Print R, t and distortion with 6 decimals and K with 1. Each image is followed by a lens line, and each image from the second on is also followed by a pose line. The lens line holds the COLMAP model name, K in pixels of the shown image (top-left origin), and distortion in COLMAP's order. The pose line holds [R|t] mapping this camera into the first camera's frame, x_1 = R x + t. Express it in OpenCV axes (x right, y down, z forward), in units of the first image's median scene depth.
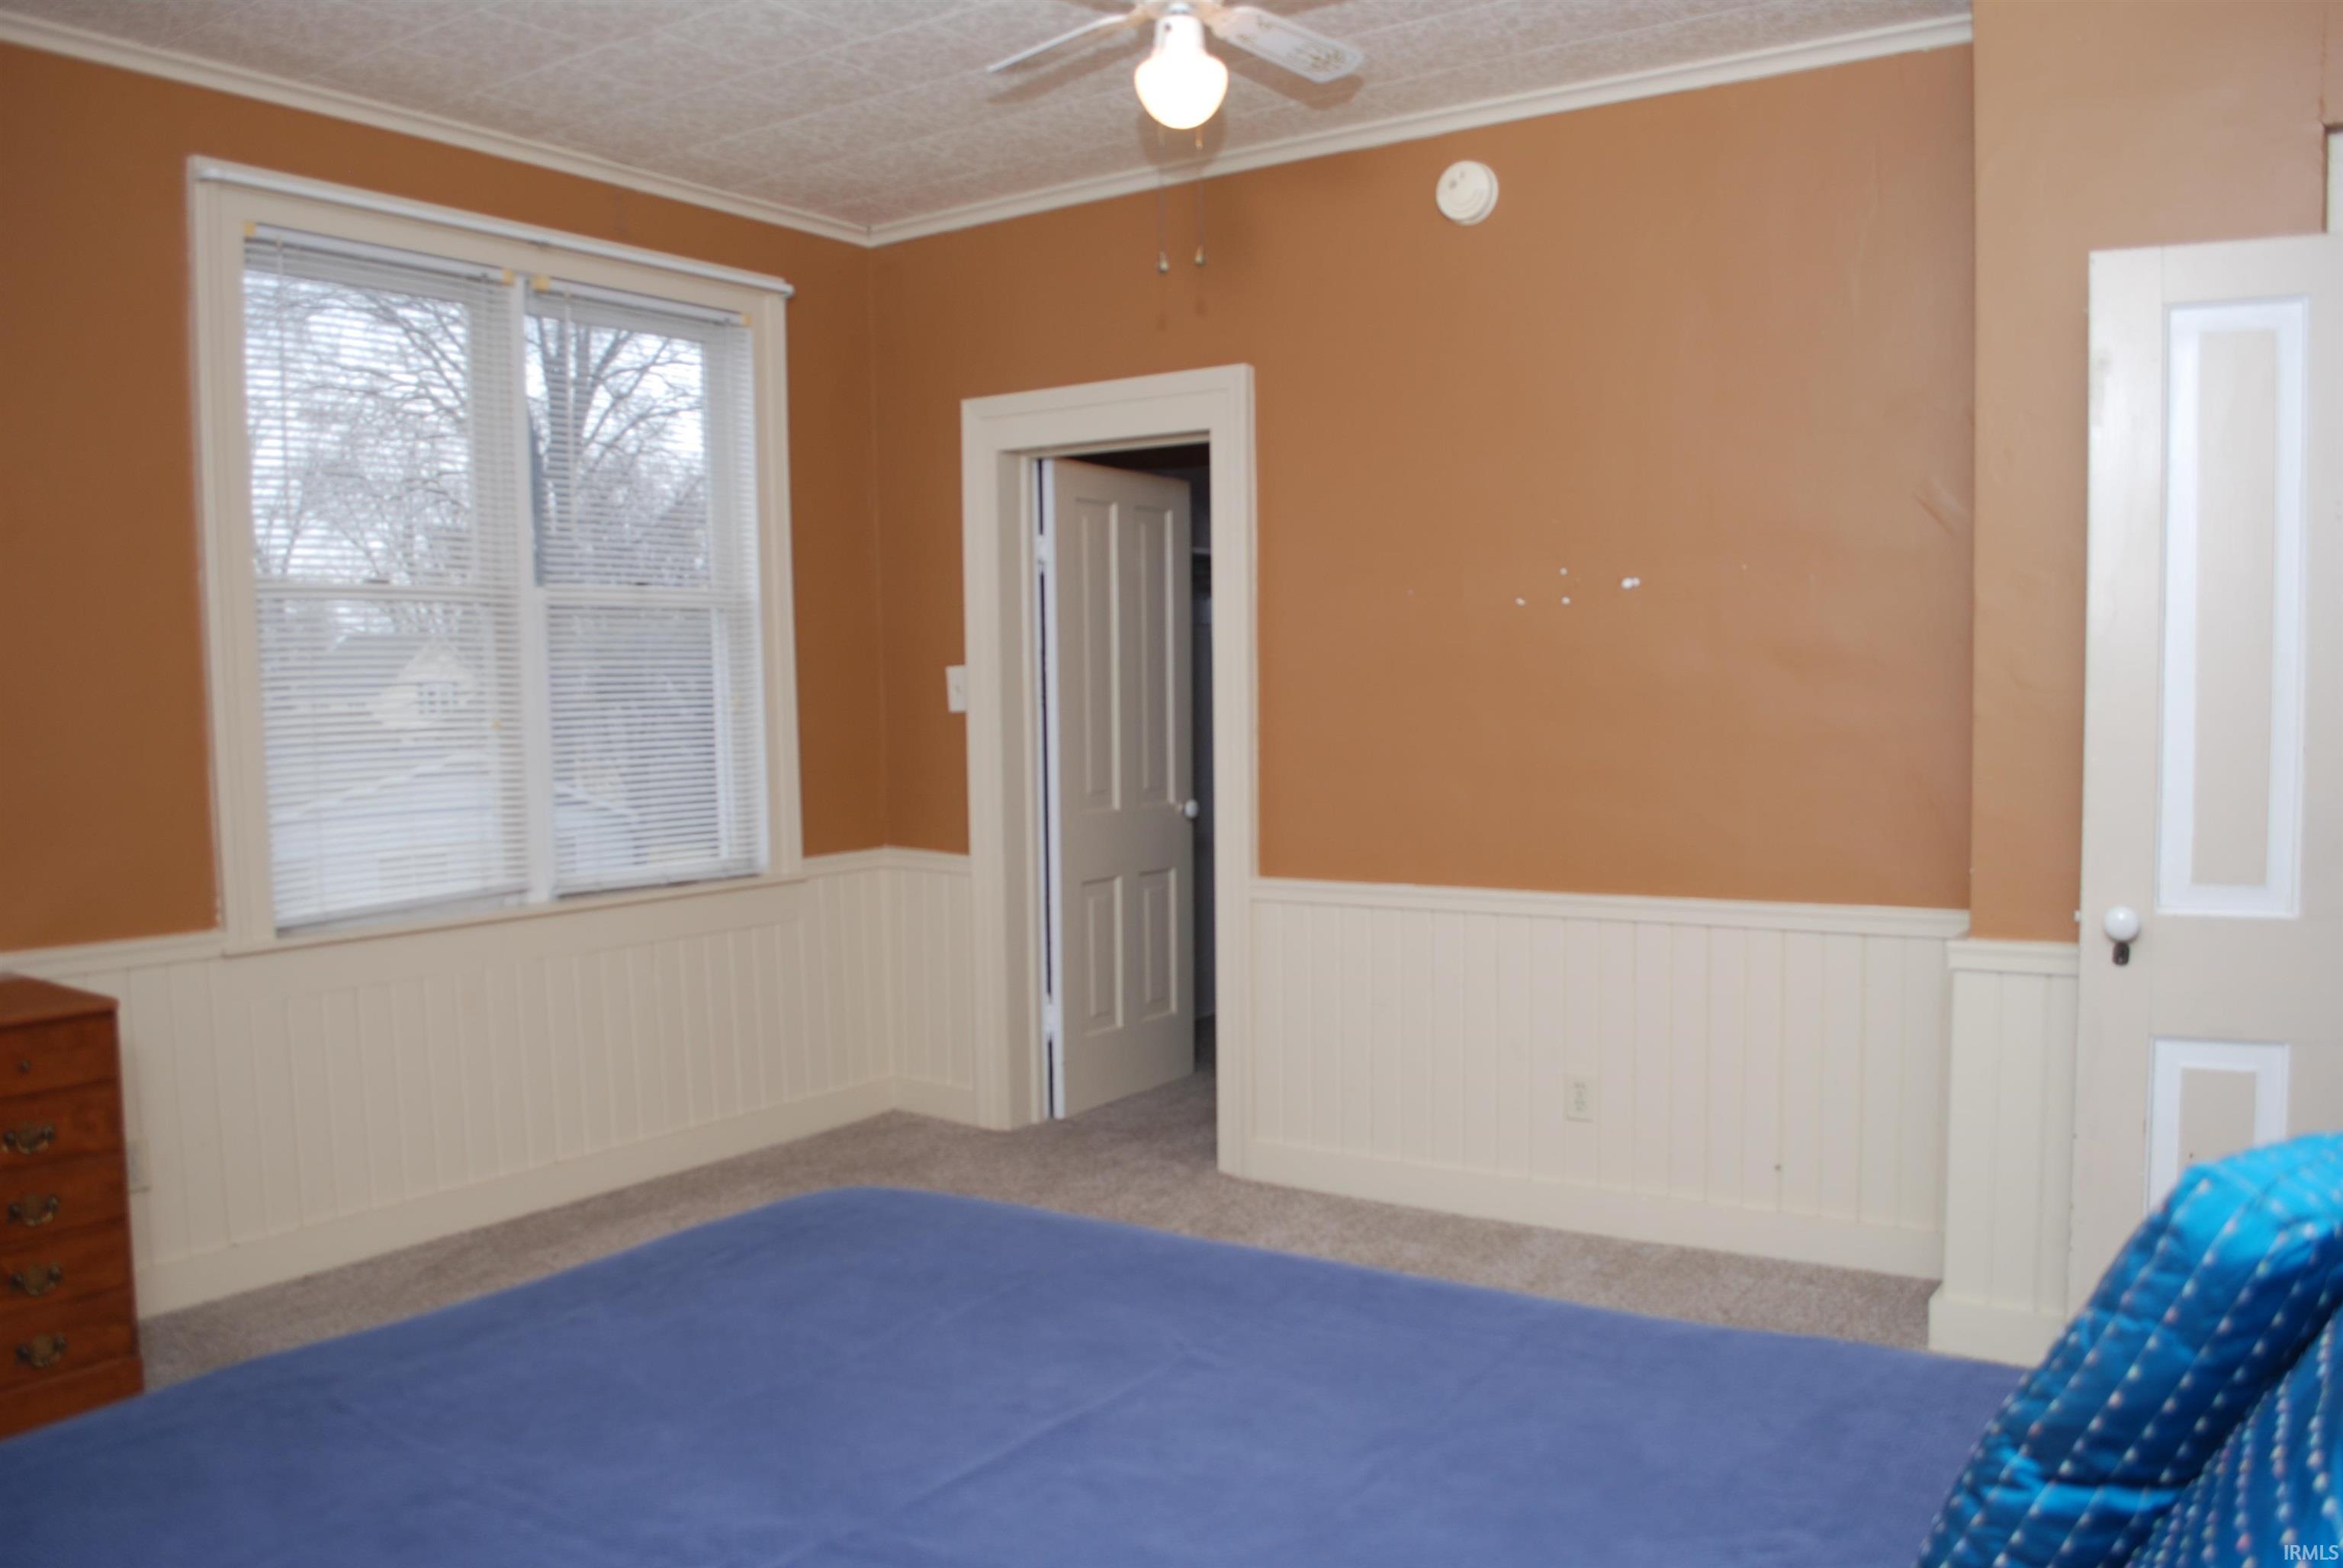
lens RADIAL K [[1808.2, 0, 1171.5], [0, 1808.2, 784.0], [0, 0, 1]] dist [-0.088807, -0.005617]
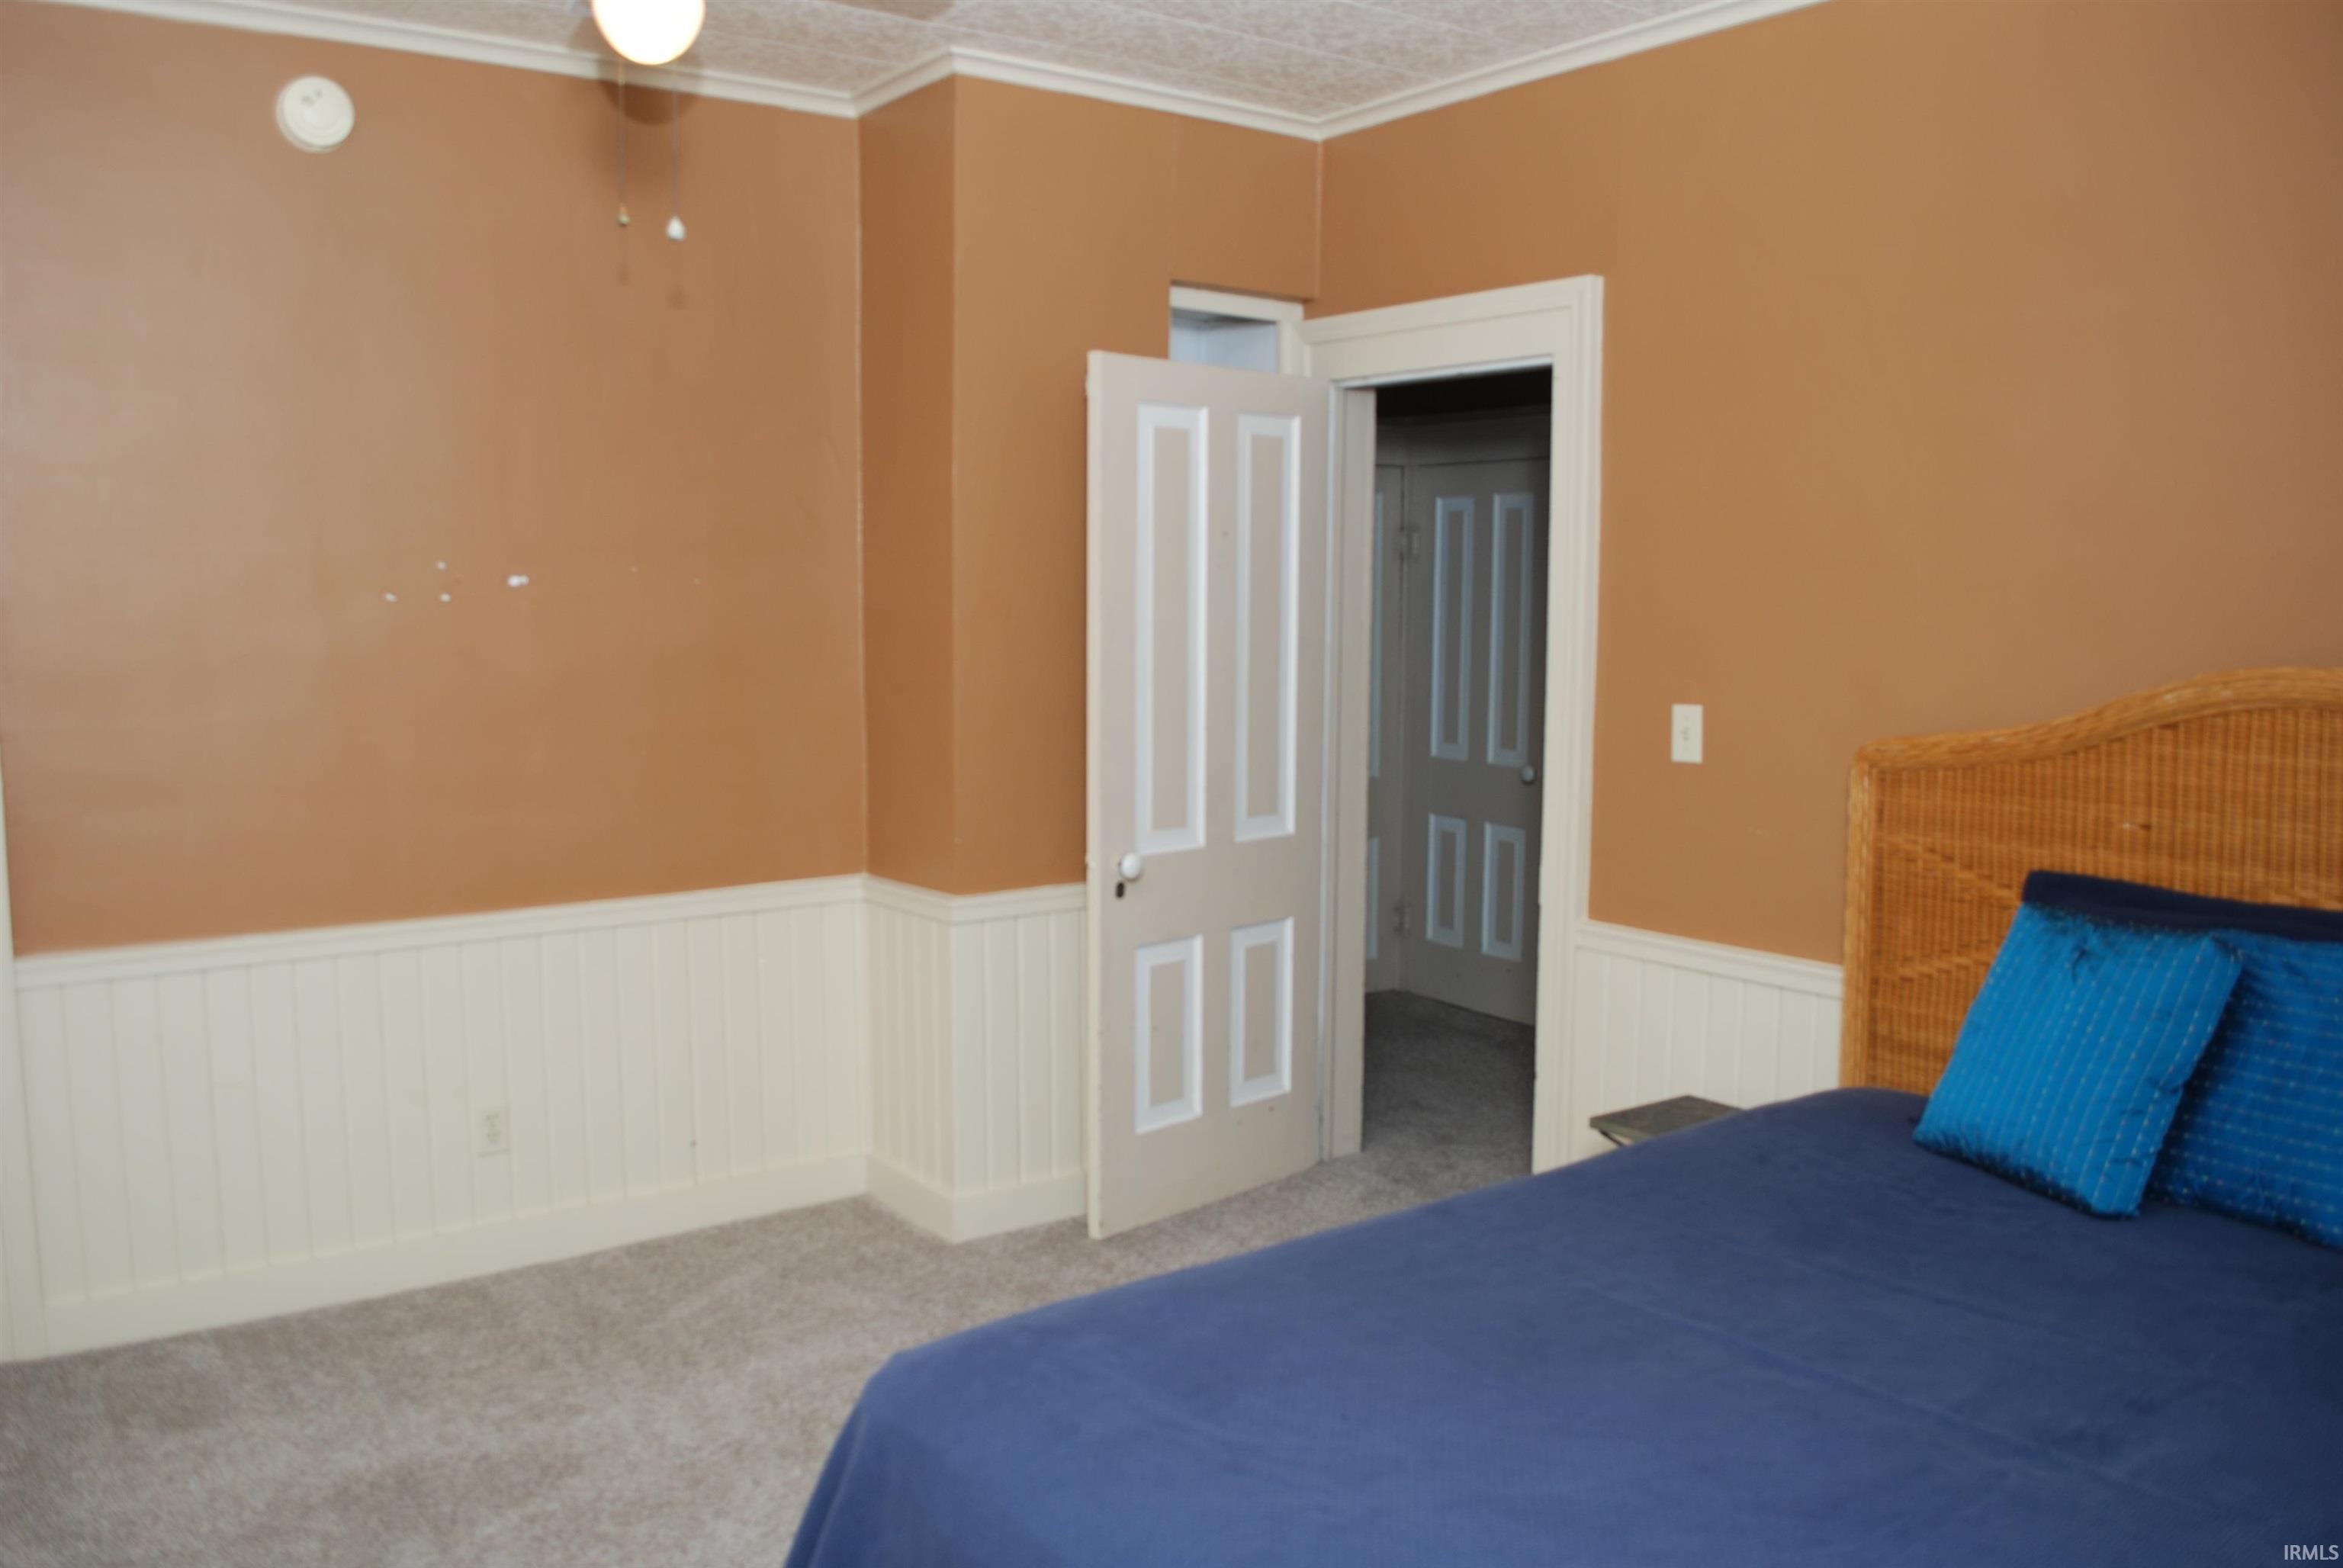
lens RADIAL K [[1808.2, 0, 1171.5], [0, 1808.2, 784.0], [0, 0, 1]] dist [-0.088807, -0.005617]
pose [[0.350873, -0.077320, 0.933226, -0.513338], [0.047737, 0.996766, 0.064636, -0.049516], [-0.935206, 0.021870, 0.353429, 0.346384]]
